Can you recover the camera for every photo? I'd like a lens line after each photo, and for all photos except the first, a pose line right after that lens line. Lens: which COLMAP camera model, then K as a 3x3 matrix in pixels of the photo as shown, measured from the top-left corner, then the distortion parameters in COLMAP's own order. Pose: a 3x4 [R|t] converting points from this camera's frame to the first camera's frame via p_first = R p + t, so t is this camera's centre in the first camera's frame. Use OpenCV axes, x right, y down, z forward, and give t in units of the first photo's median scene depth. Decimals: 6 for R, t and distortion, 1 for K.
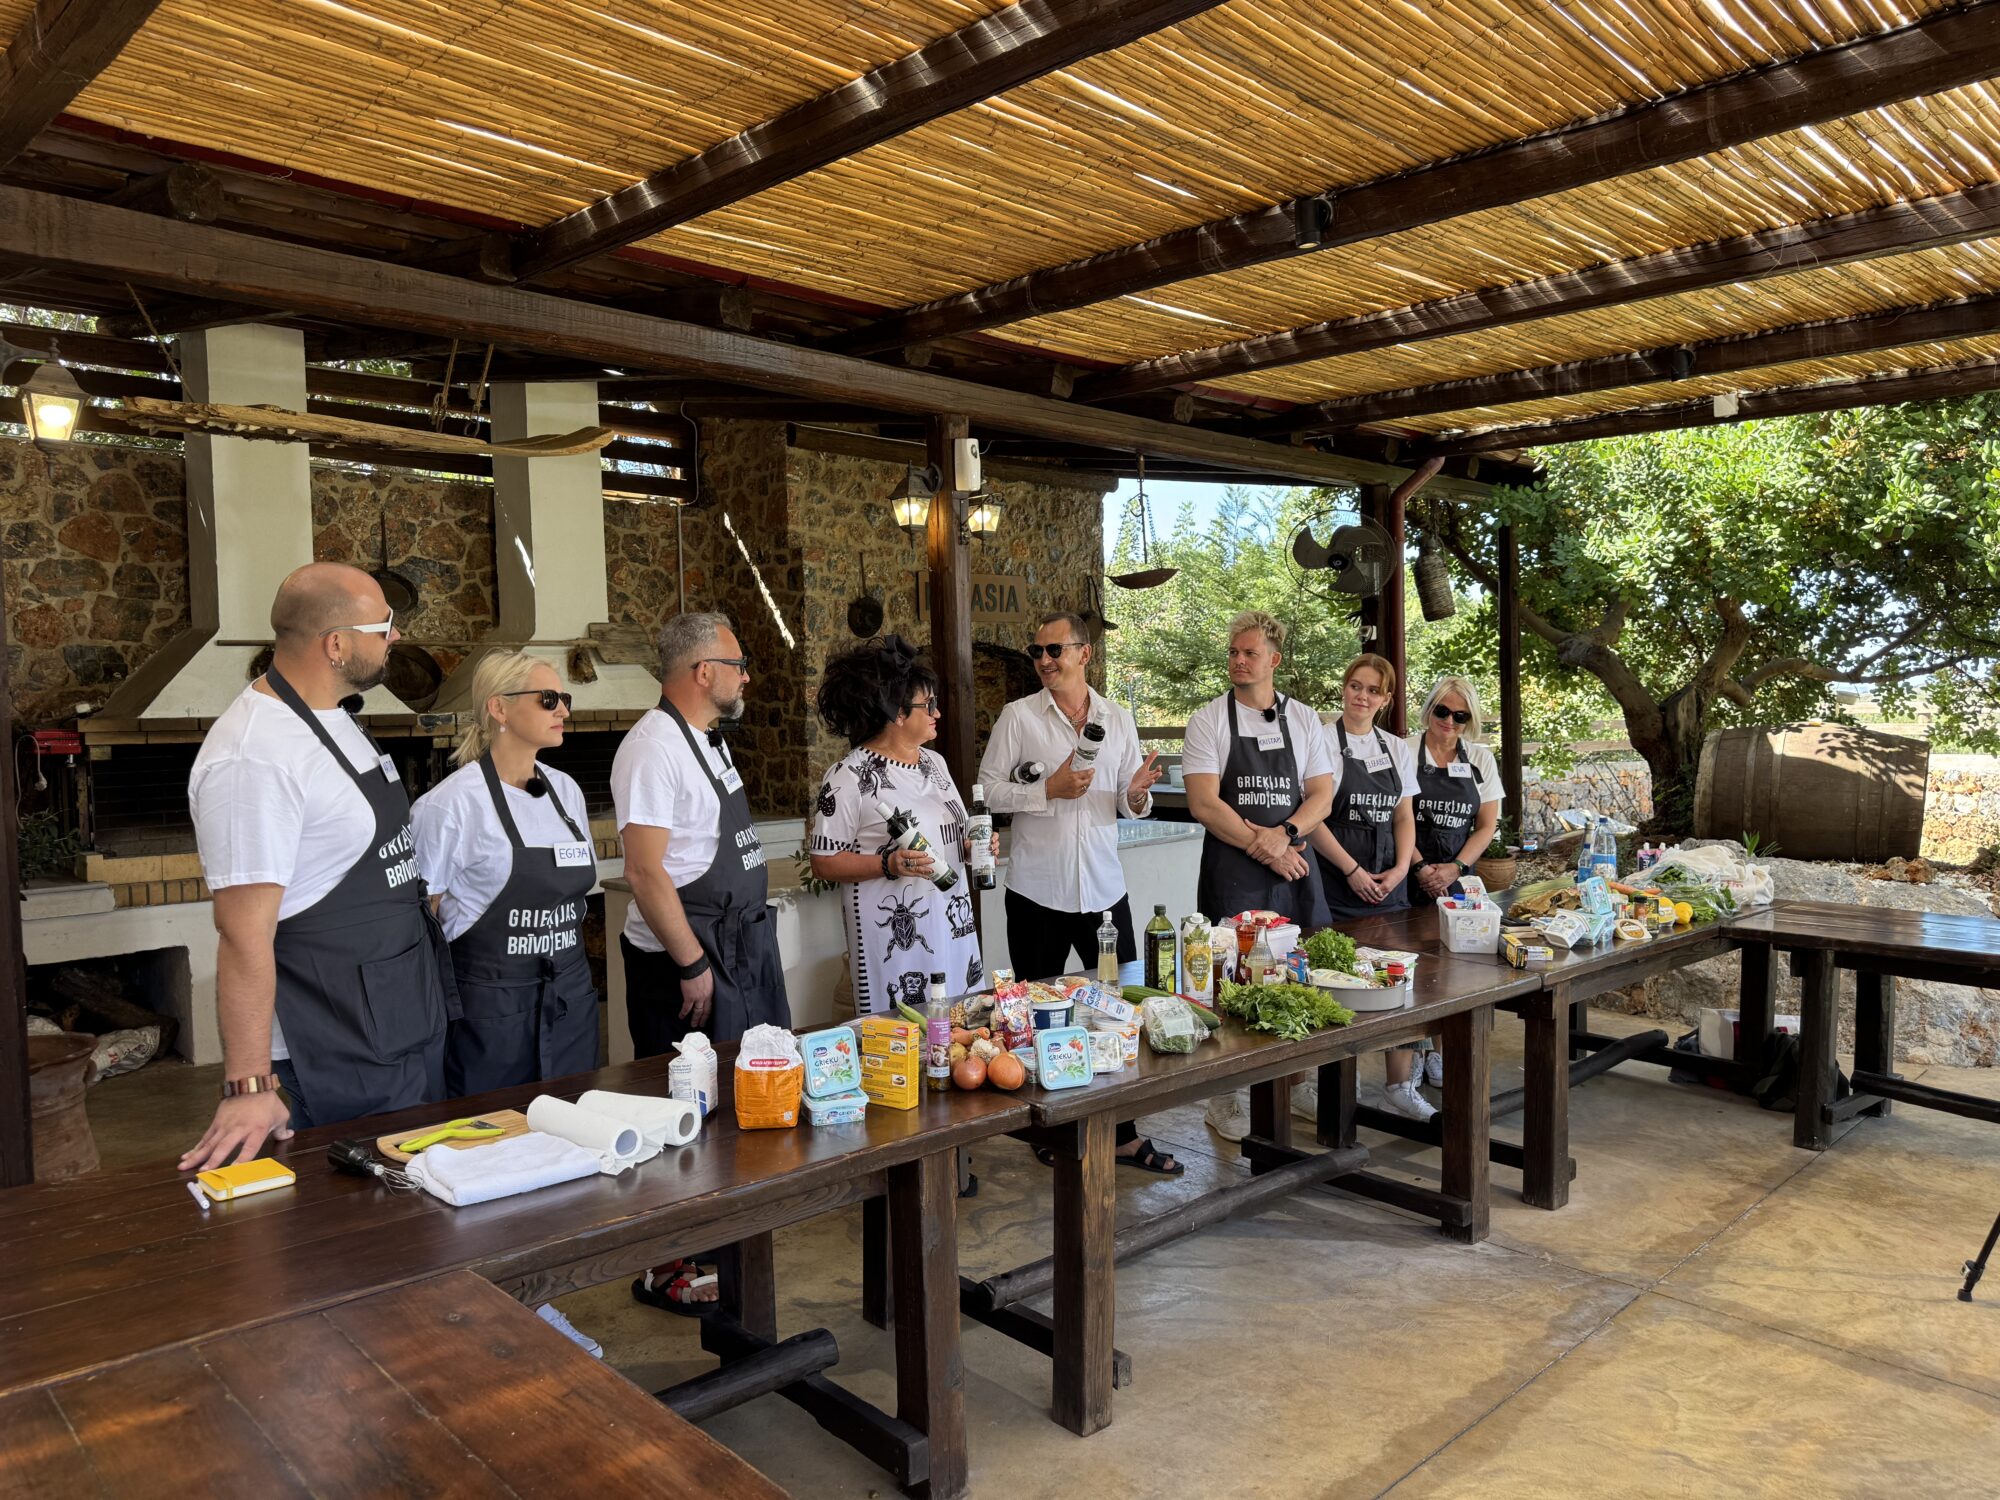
lens RADIAL K [[1406.3, 0, 998.5], [0, 1406.3, 753.1], [0, 0, 1]] dist [0.140926, -0.199090]
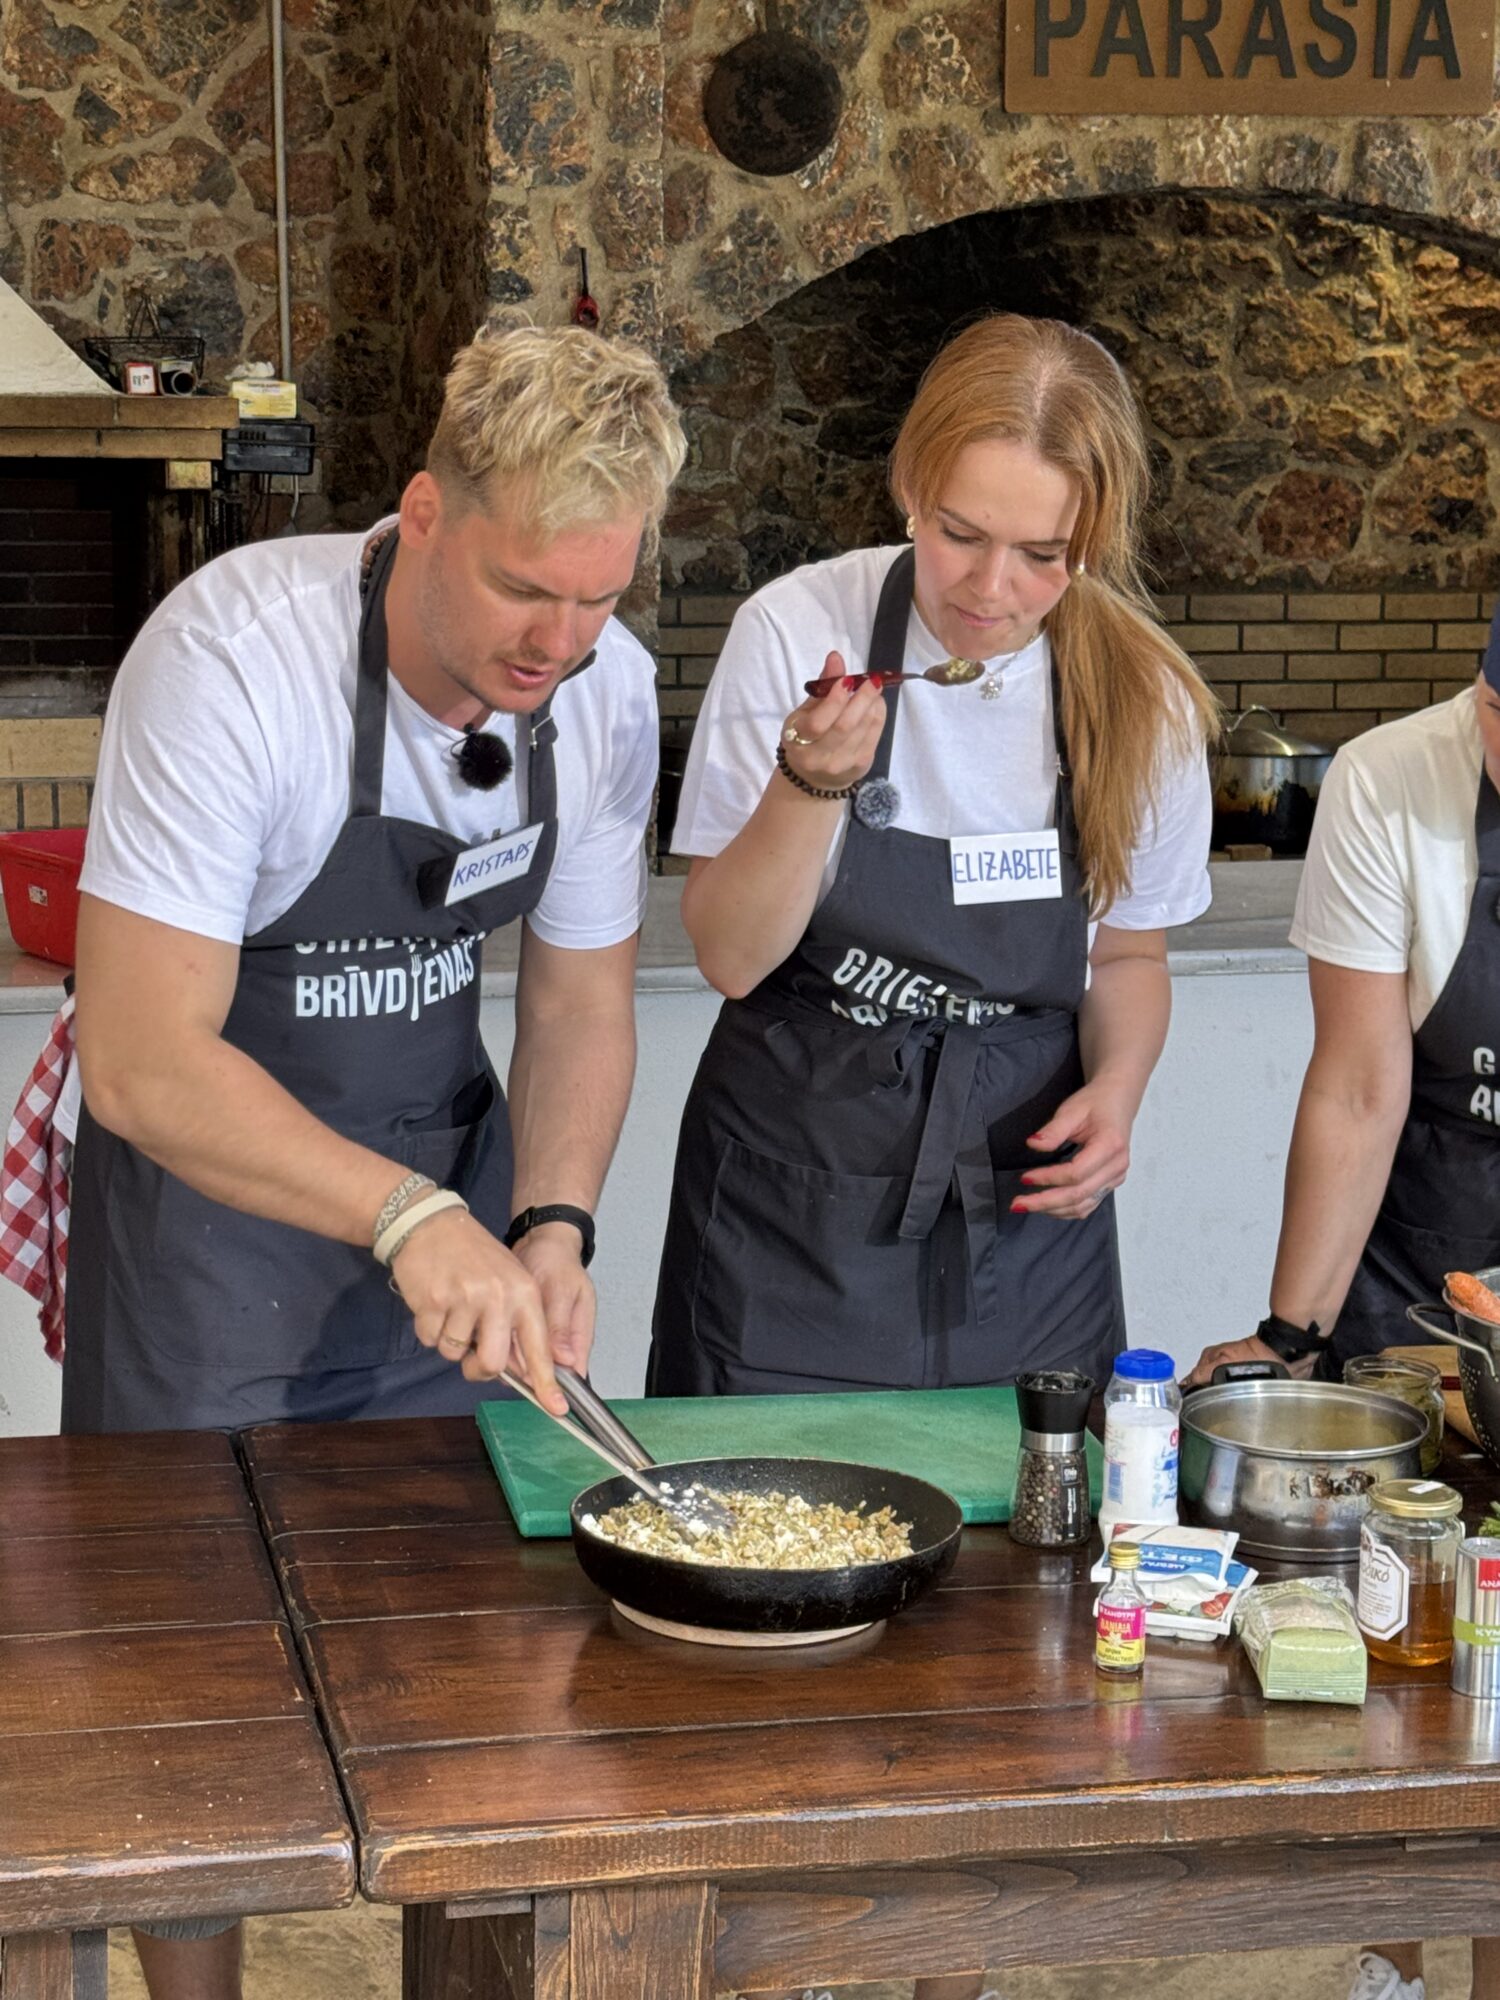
lens RADIAL K [[3947.2, 0, 743.9], [0, 3947.2, 1024.7], [0, 0, 1]] dist [0.166024, -0.070911]
pose [[0.866073, 0.111799, -0.487255, 0.578823], [-0.046333, 0.988429, 0.144436, -0.043290], [0.497765, -0.102516, 0.861232, 0.430883]]
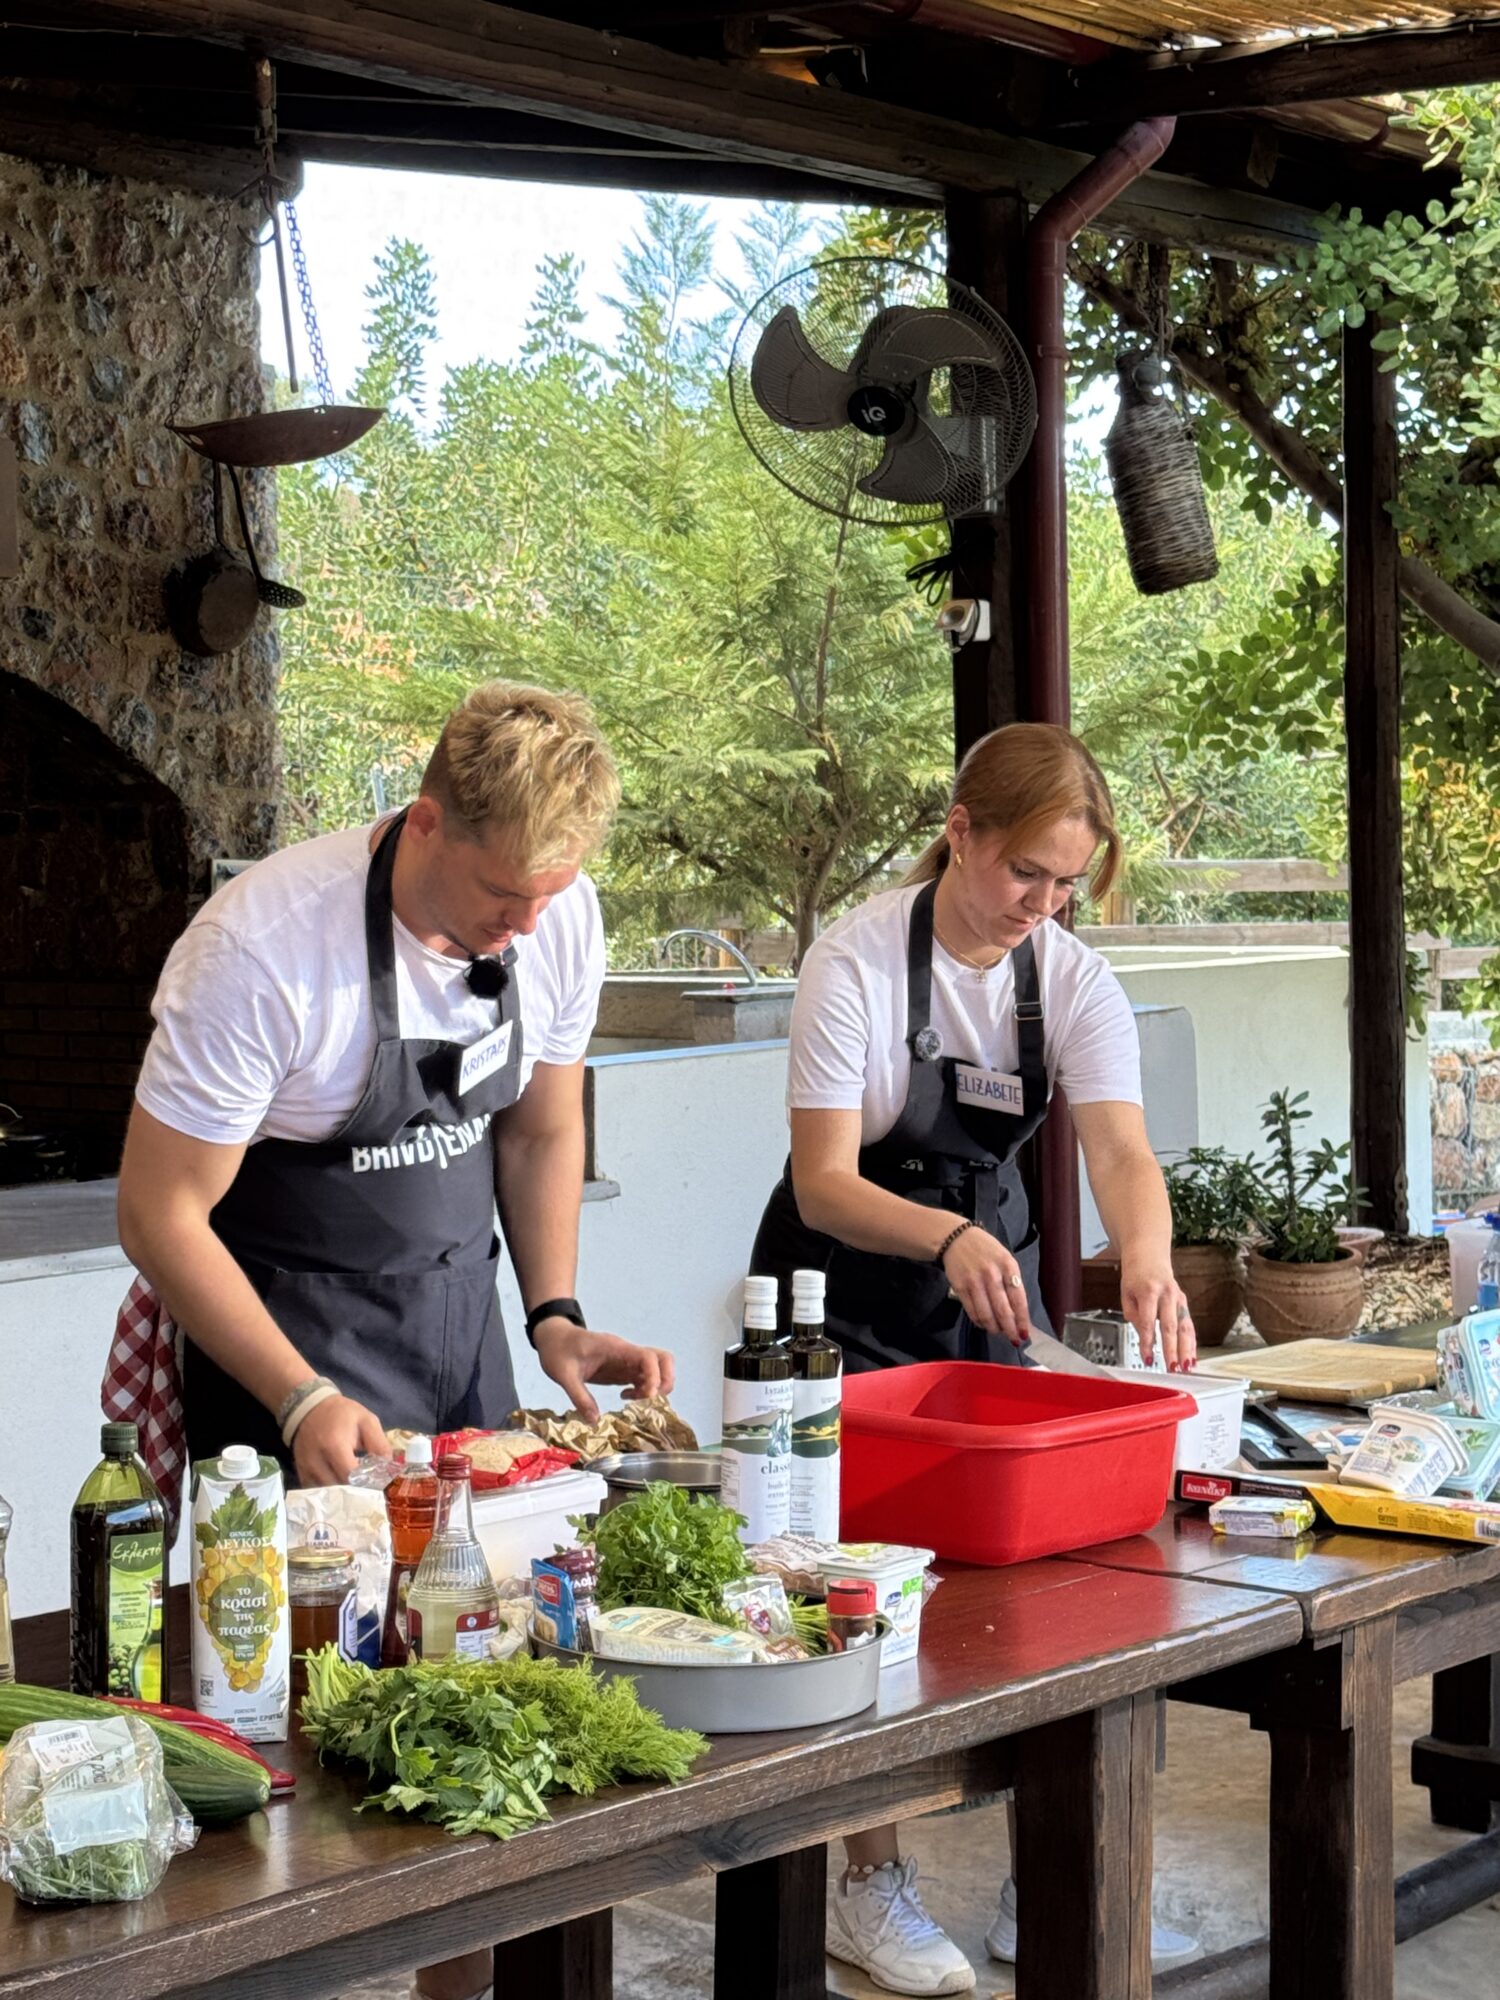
lens RADIAL K [[3947.2, 0, 743.9], [0, 3947.2, 1024.7], [0, 0, 1]] dist [0.166024, -0.070911]
pose [[0.987913, -0.002207, 0.154996, 0.083965], [0.000621, 0.999947, 0.010283, 0.006686], [-0.155011, -0.010062, 0.987862, 0.074119]]
